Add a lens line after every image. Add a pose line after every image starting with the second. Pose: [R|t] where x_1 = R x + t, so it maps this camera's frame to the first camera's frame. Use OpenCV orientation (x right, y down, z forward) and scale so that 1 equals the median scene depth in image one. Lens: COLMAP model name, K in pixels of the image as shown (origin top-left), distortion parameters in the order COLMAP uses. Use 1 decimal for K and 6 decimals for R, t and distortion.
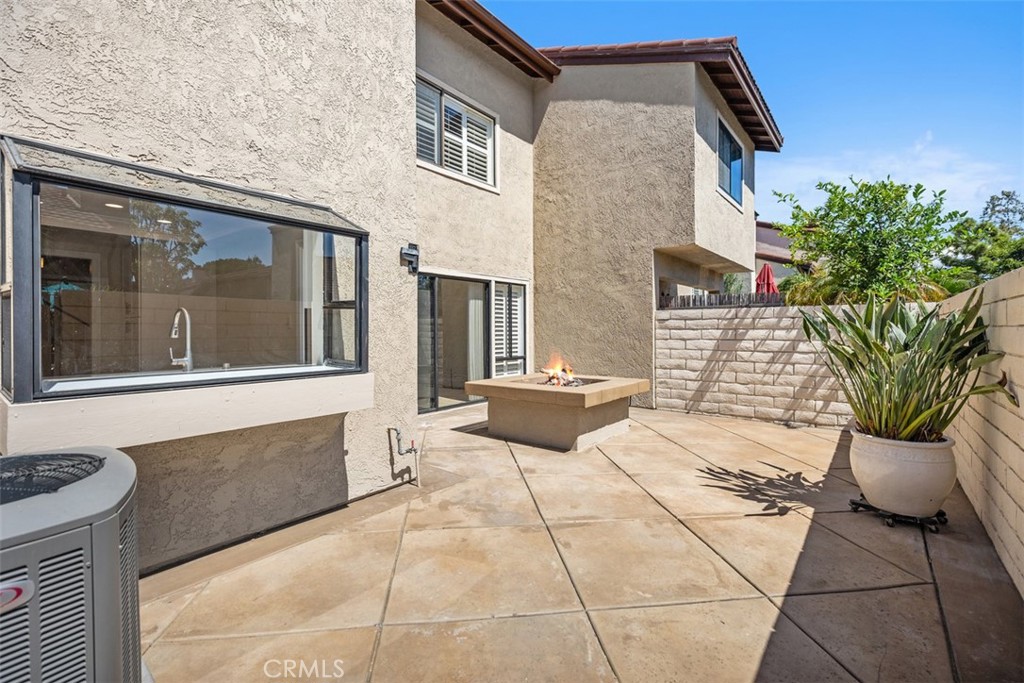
lens RADIAL K [[461.0, 0, 512.8], [0, 461.0, 331.1], [0, 0, 1]] dist [0.005310, 0.000947]
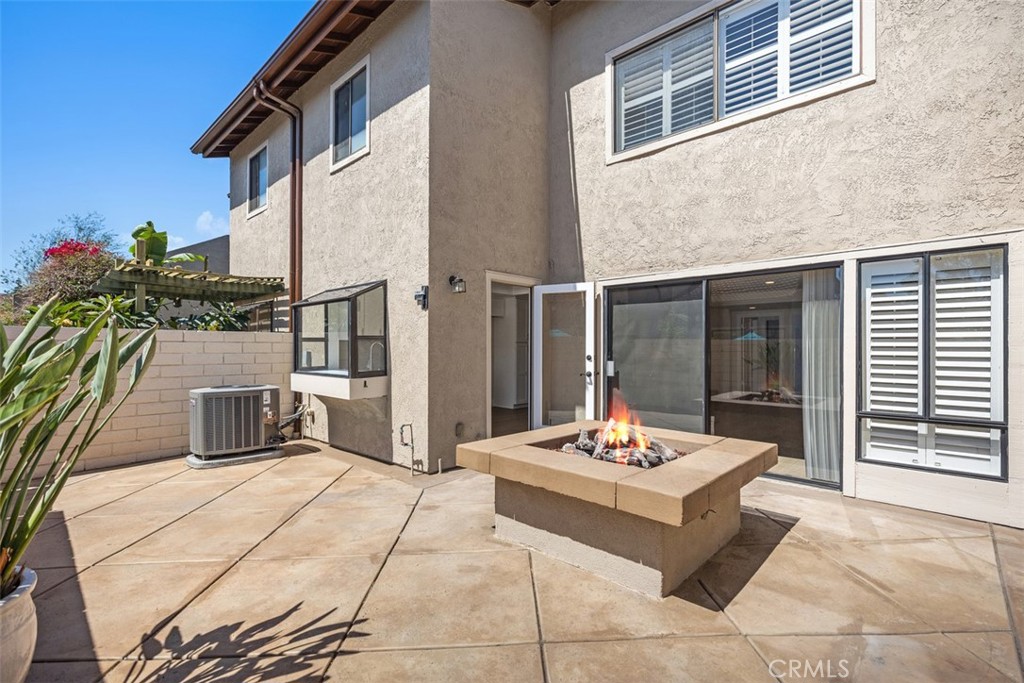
lens RADIAL K [[461.0, 0, 506.8], [0, 461.0, 343.3], [0, 0, 1]] dist [0.005310, 0.000947]
pose [[-0.093876, -0.005655, -0.995568, 1.073727], [-0.002739, 0.999982, -0.005422, -0.026320], [0.995580, 0.002218, -0.093890, 1.409720]]
